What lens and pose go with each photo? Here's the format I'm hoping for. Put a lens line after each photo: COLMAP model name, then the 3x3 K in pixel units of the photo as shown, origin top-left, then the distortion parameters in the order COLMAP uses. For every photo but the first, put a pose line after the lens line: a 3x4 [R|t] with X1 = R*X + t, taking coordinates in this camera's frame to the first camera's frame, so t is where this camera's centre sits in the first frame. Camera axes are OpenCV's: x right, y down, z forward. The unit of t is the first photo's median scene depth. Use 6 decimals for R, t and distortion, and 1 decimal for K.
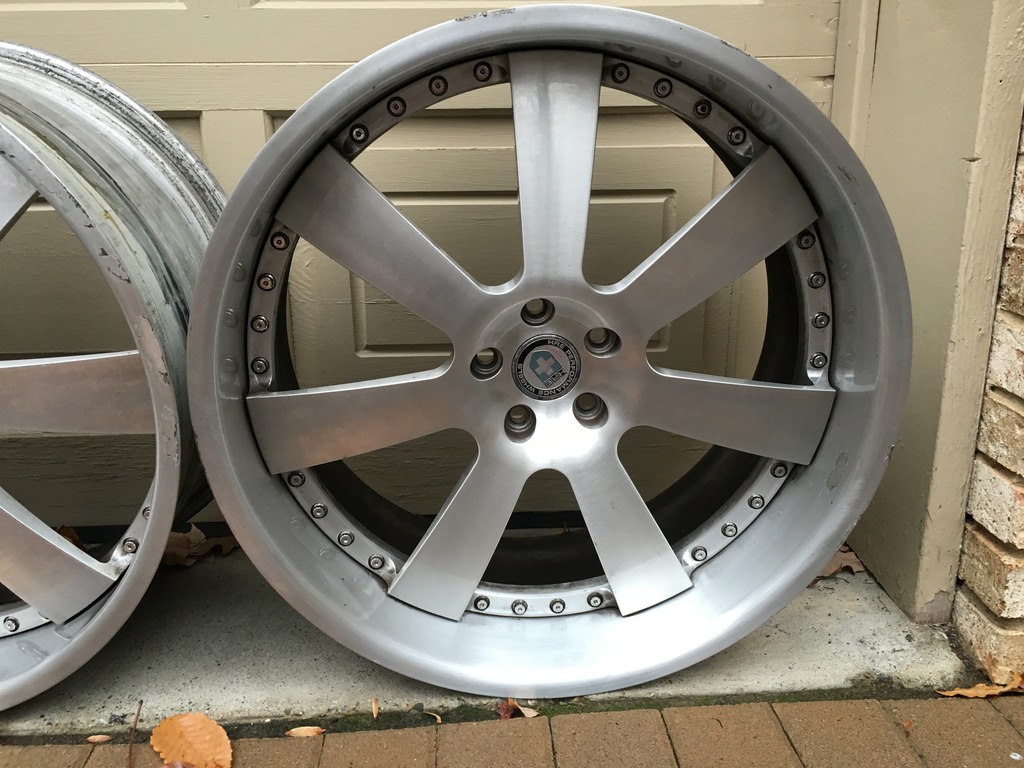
lens RADIAL K [[864.8, 0, 512.0], [0, 864.8, 384.0], [0, 0, 1]] dist [0.069325, -0.097147]
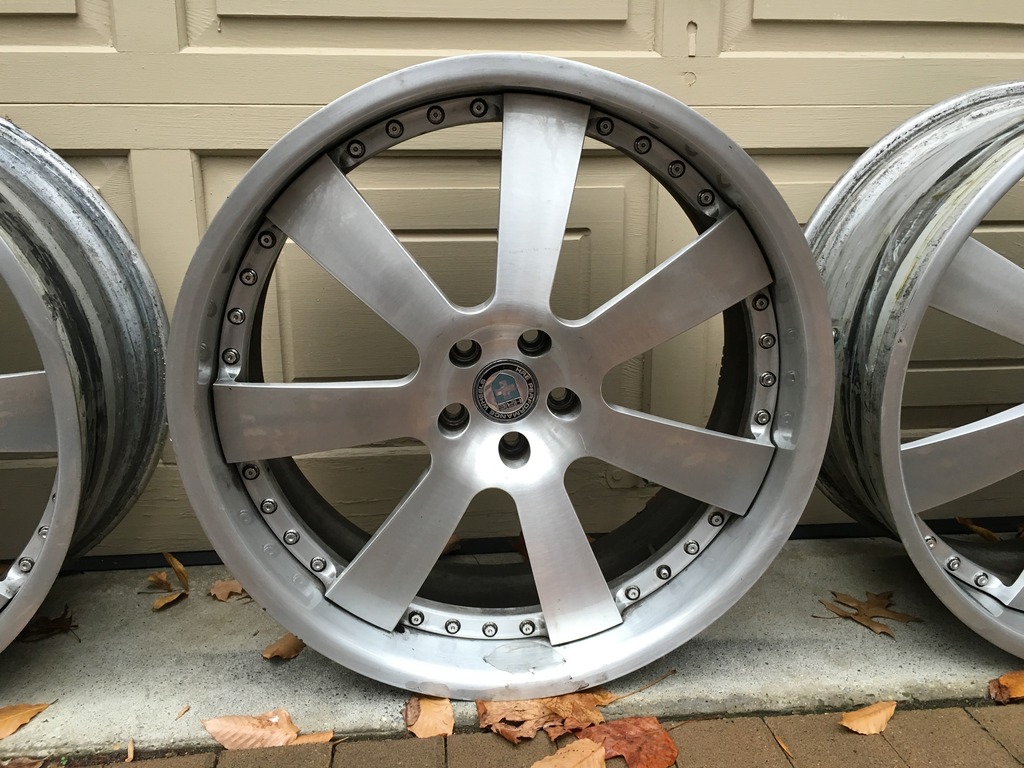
lens RADIAL K [[864.8, 0, 512.0], [0, 864.8, 384.0], [0, 0, 1]] dist [0.069325, -0.097147]
pose [[0.998534, -0.005532, 0.053851, -1.467538], [0.007890, 0.999015, -0.043677, 0.054307], [-0.053556, 0.044038, 0.997593, -0.099275]]
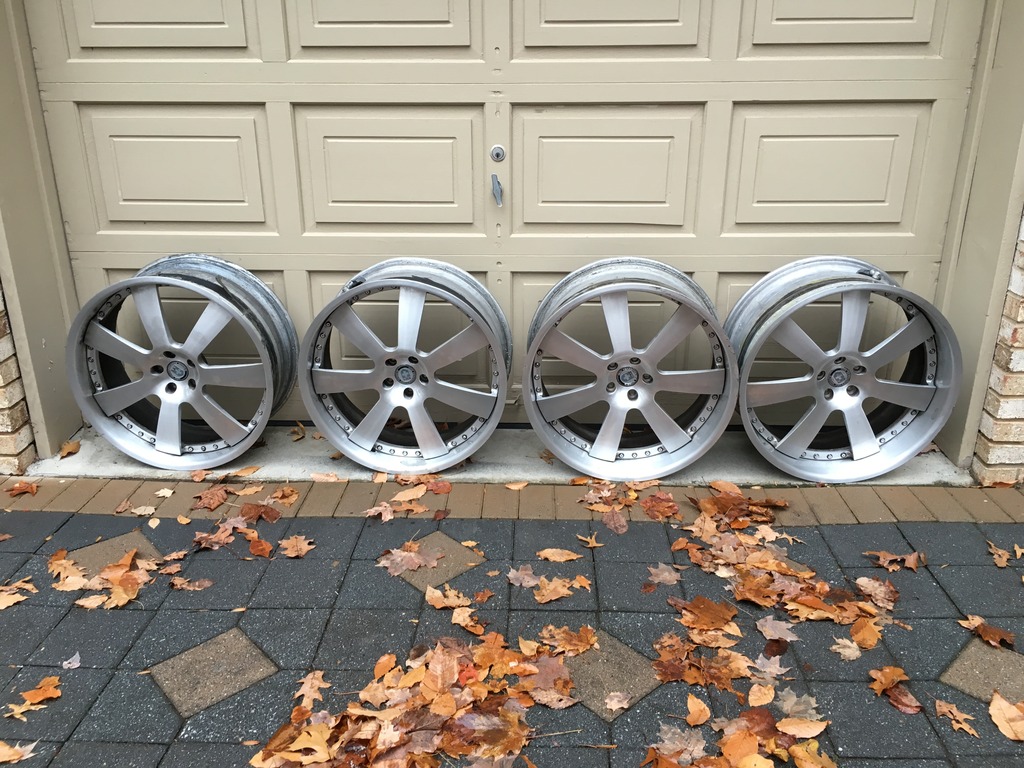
lens RADIAL K [[864.8, 0, 512.0], [0, 864.8, 384.0], [0, 0, 1]] dist [0.069325, -0.097147]
pose [[0.996919, 0.035235, -0.070076, -0.849420], [-0.029231, 0.995959, 0.084924, -0.210011], [0.072785, -0.082614, 0.993920, -2.040404]]
